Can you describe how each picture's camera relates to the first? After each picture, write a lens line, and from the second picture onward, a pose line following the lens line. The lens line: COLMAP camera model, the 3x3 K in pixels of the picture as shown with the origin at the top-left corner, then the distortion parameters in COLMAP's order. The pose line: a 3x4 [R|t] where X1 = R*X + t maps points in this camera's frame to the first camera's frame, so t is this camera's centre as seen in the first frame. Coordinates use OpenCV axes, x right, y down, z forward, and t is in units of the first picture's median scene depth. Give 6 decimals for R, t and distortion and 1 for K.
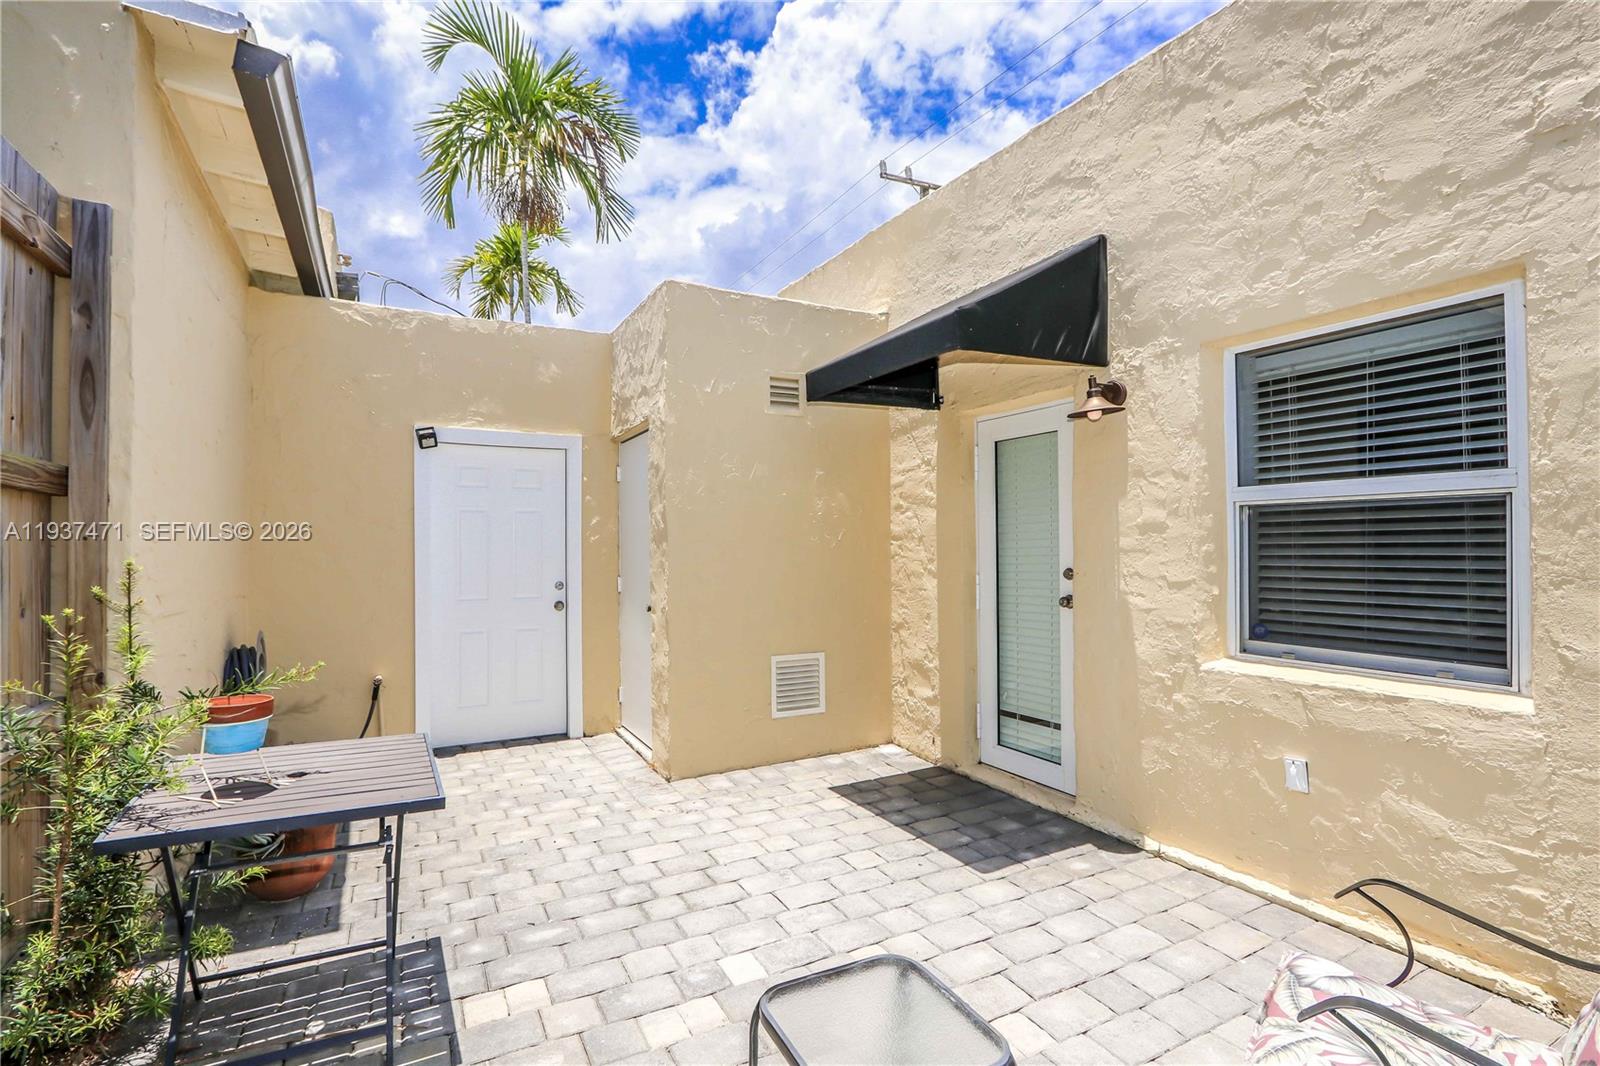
lens RADIAL K [[748.1, 0, 765.3], [0, 748.1, 536.8], [0, 0, 1]] dist [-0.011764, 0.000694]
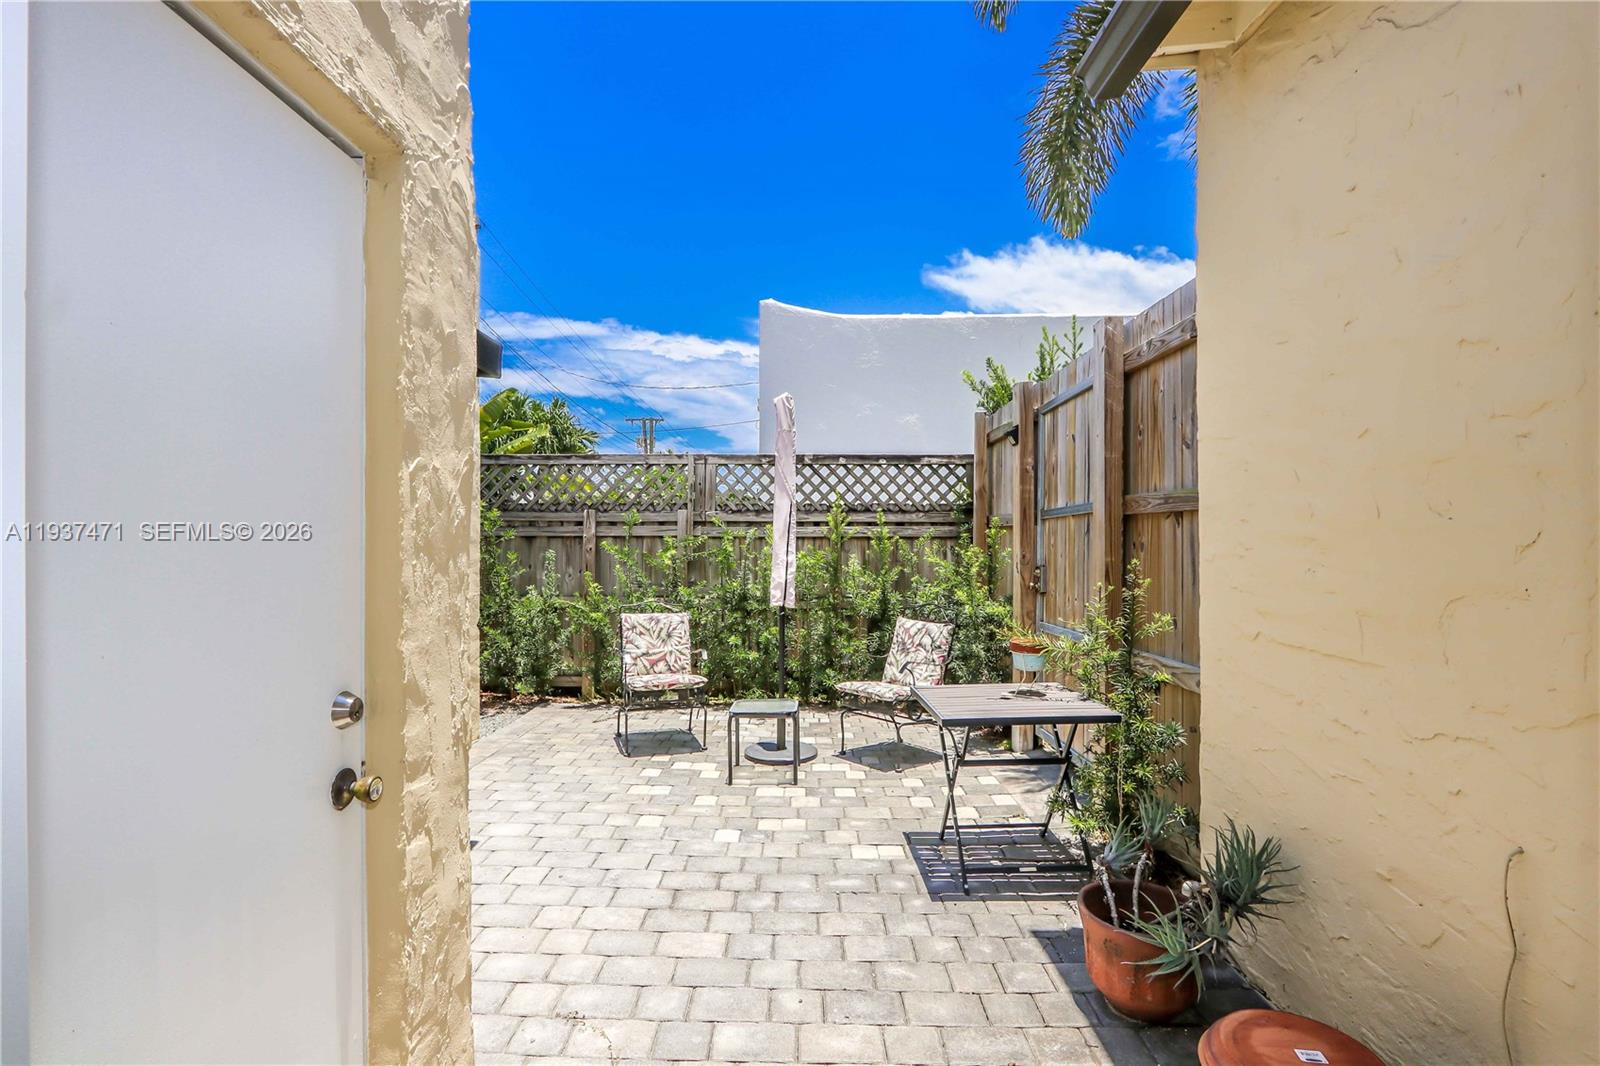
lens RADIAL K [[748.1, 0, 790.7], [0, 748.1, 537.1], [0, 0, 1]] dist [-0.011764, 0.000694]
pose [[-0.891876, 0.006205, 0.452237, -0.634433], [-0.000314, 0.999897, -0.014338, 0.004348], [-0.452280, -0.012930, -0.891782, 1.760472]]
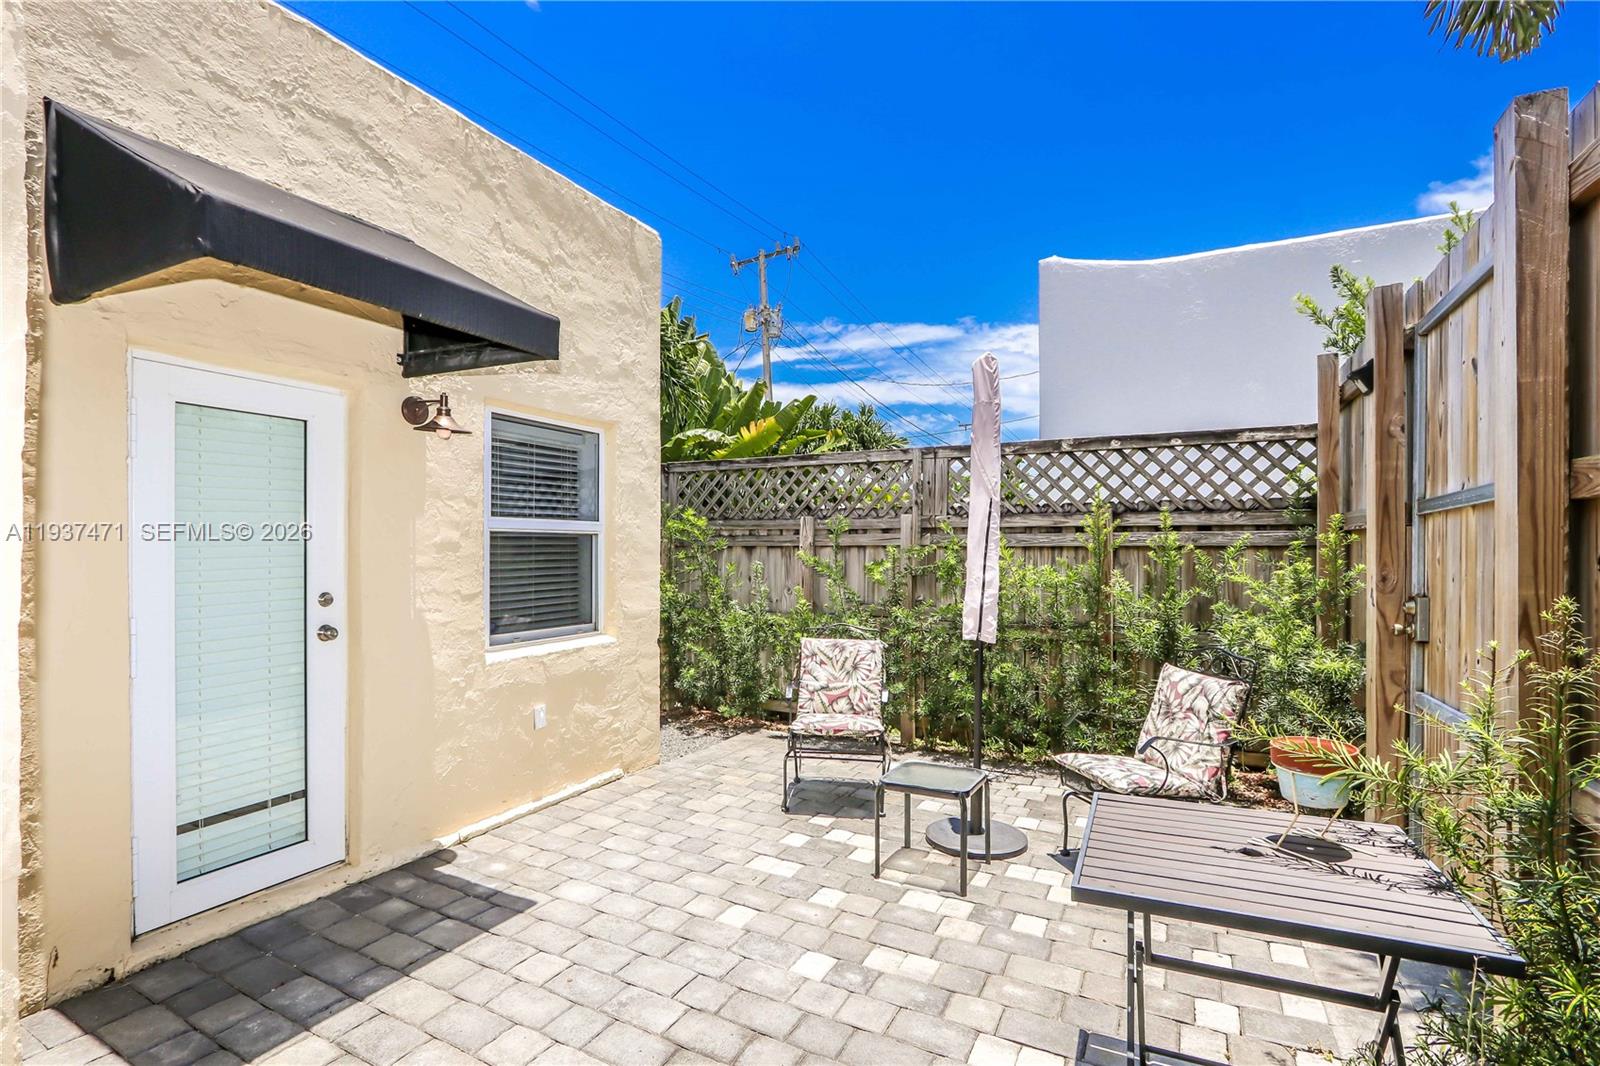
lens RADIAL K [[748.1, 0, 789.3], [0, 748.1, 546.9], [0, 0, 1]] dist [-0.011764, 0.000694]
pose [[-0.589883, 0.007004, 0.807458, -0.672710], [-0.005960, 0.999897, -0.013027, -0.000883], [-0.807467, -0.012496, -0.589781, 1.285337]]
